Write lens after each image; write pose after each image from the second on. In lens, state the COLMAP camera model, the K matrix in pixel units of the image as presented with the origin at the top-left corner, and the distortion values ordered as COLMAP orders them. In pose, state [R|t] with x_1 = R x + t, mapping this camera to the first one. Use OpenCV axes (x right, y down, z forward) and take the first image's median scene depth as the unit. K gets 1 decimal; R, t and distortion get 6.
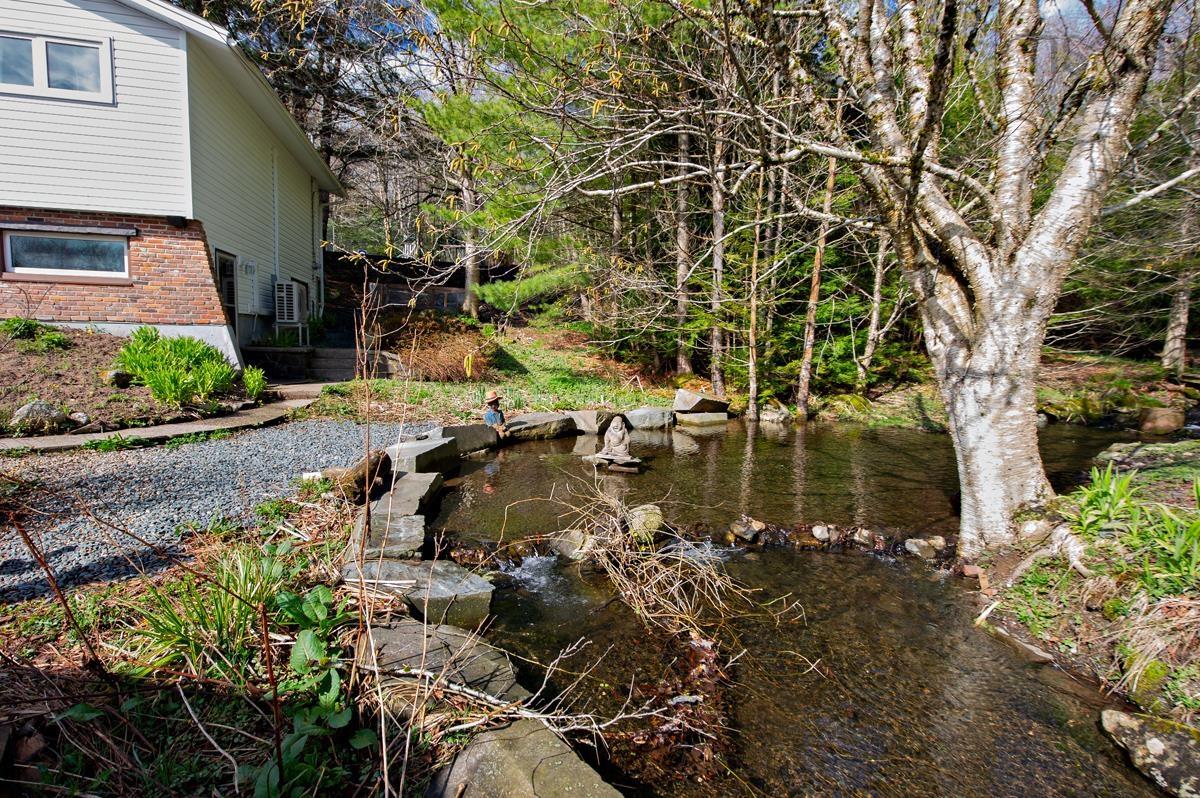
lens RADIAL K [[593.5, 0, 603.3], [0, 593.5, 399.6], [0, 0, 1]] dist [-0.004115, -0.002382]
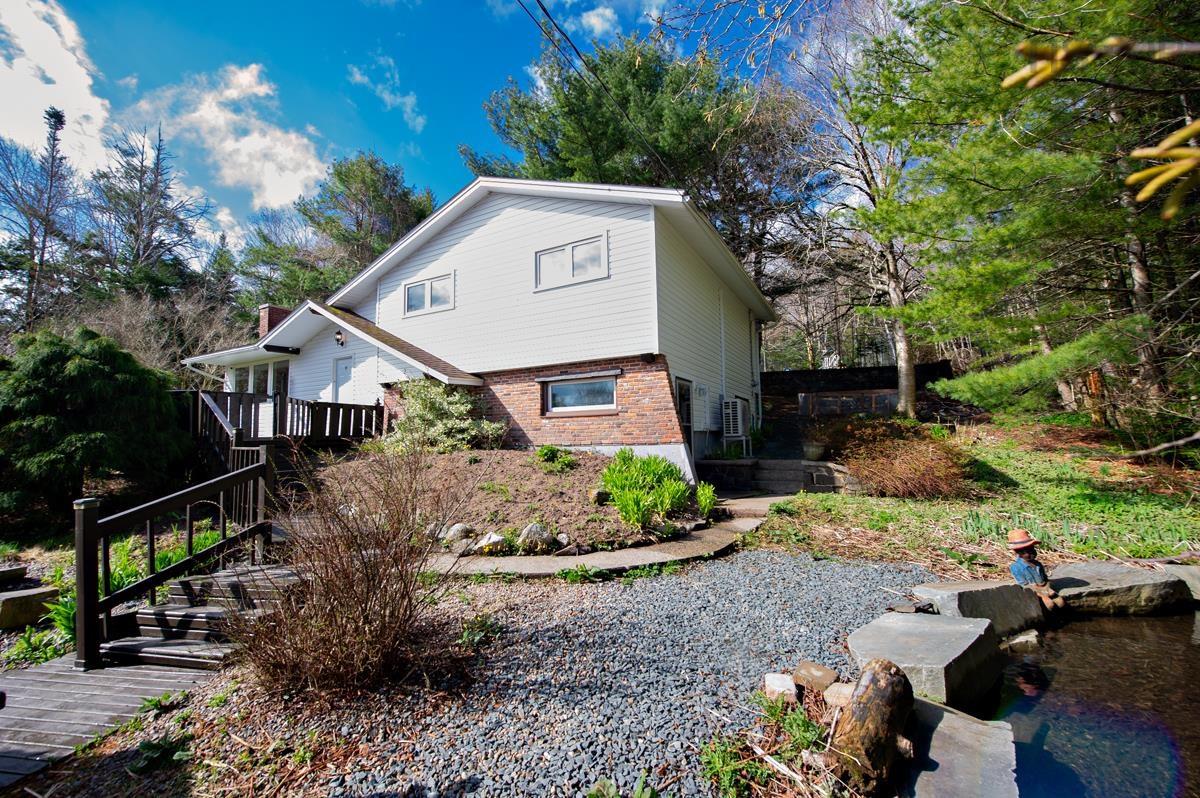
lens RADIAL K [[480.4, 0, 603.2], [0, 480.4, 410.2], [0, 0, 1]] dist [-0.018294, -0.001464]
pose [[0.733588, -0.083901, -0.674396, -0.150150], [-0.026816, 0.988003, -0.152087, -0.050444], [0.679065, 0.129654, 0.722537, 0.265528]]
